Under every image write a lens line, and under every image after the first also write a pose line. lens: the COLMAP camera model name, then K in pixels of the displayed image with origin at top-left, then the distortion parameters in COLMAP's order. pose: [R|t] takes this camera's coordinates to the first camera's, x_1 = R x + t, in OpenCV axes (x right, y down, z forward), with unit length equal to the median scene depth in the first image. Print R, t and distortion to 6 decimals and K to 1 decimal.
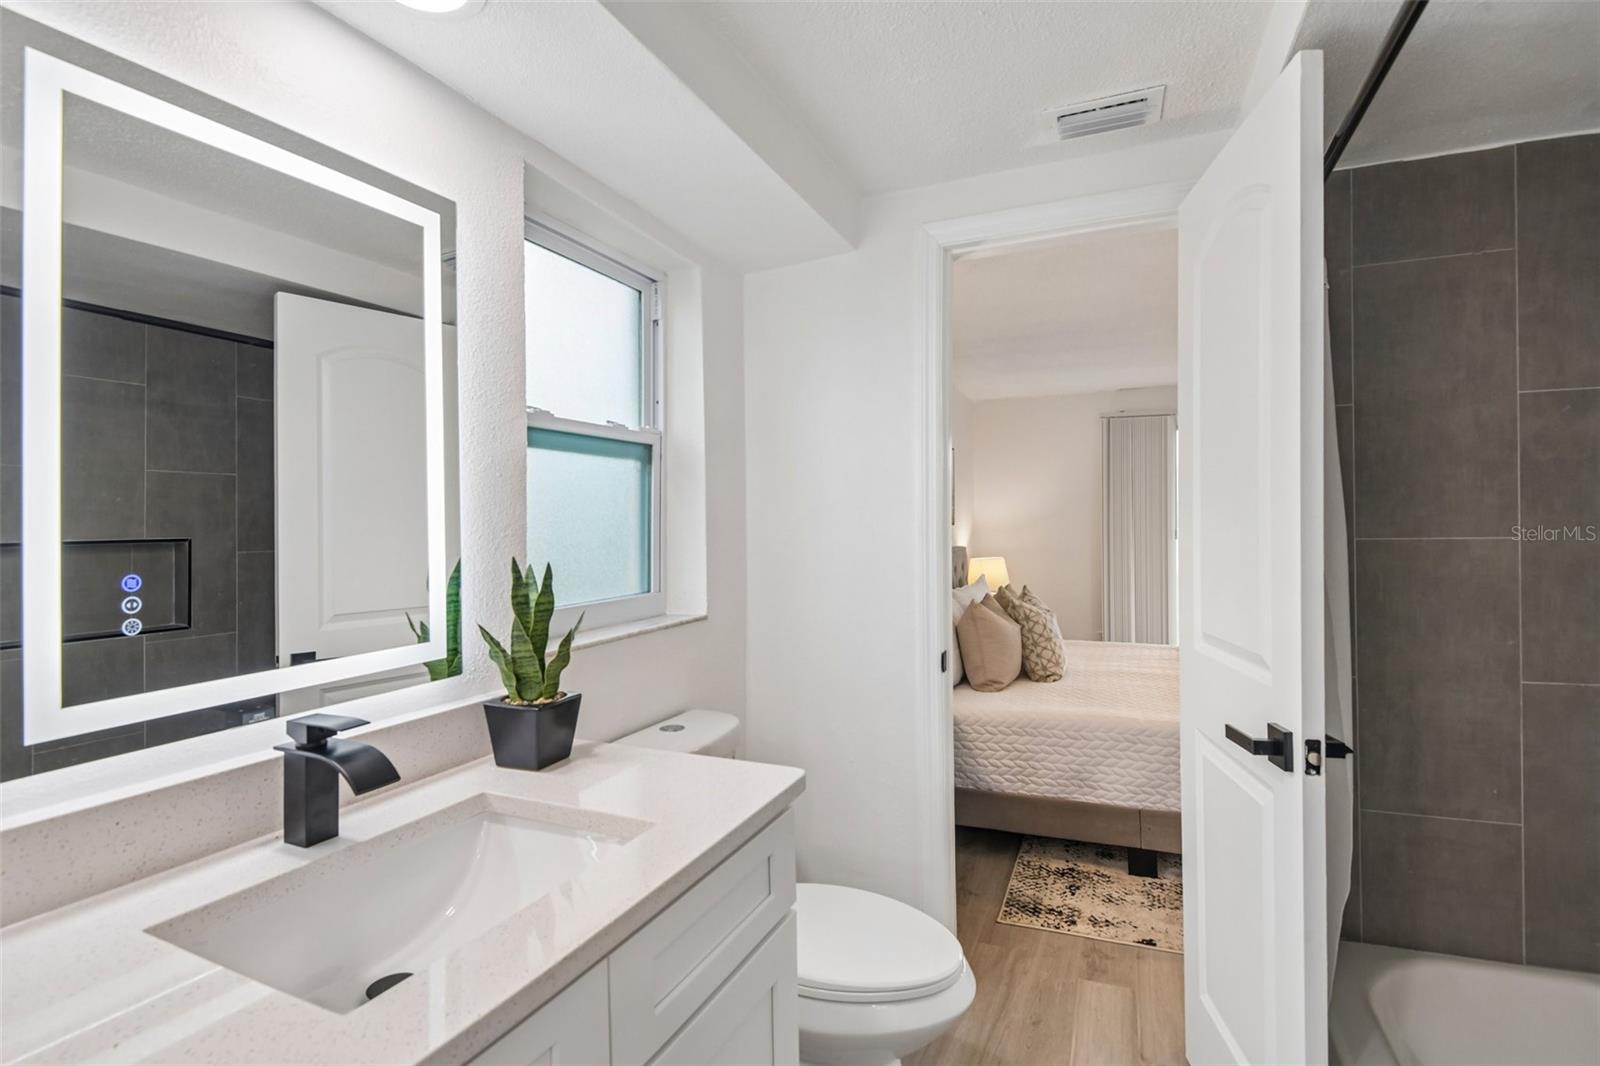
lens RADIAL K [[748.7, 0, 800.5], [0, 748.7, 527.0], [0, 0, 1]] dist [-0.000561, -0.029545]
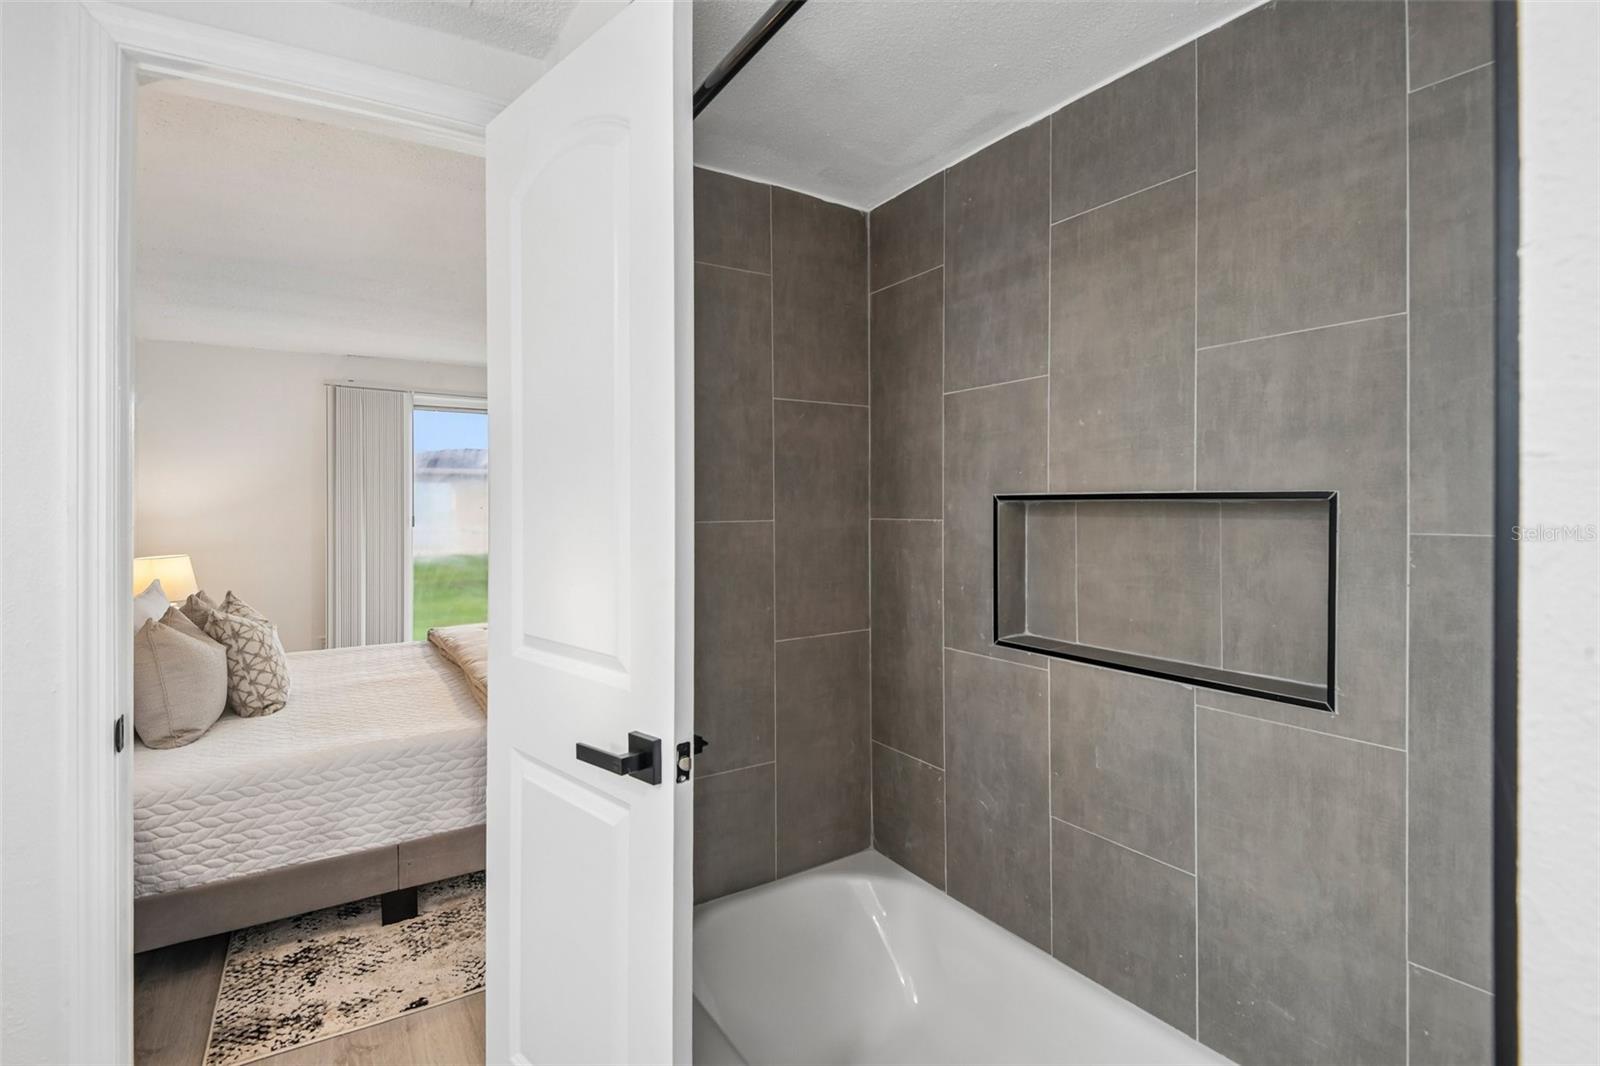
lens RADIAL K [[770.6, 0, 804.3], [0, 770.6, 514.6], [0, 0, 1]] dist [0.037792, -0.032982]
pose [[0.581529, 0.002228, 0.813522, 0.001461], [-0.002070, 0.999997, -0.001259, 0.002377], [-0.813523, -0.000952, 0.581532, 0.107063]]
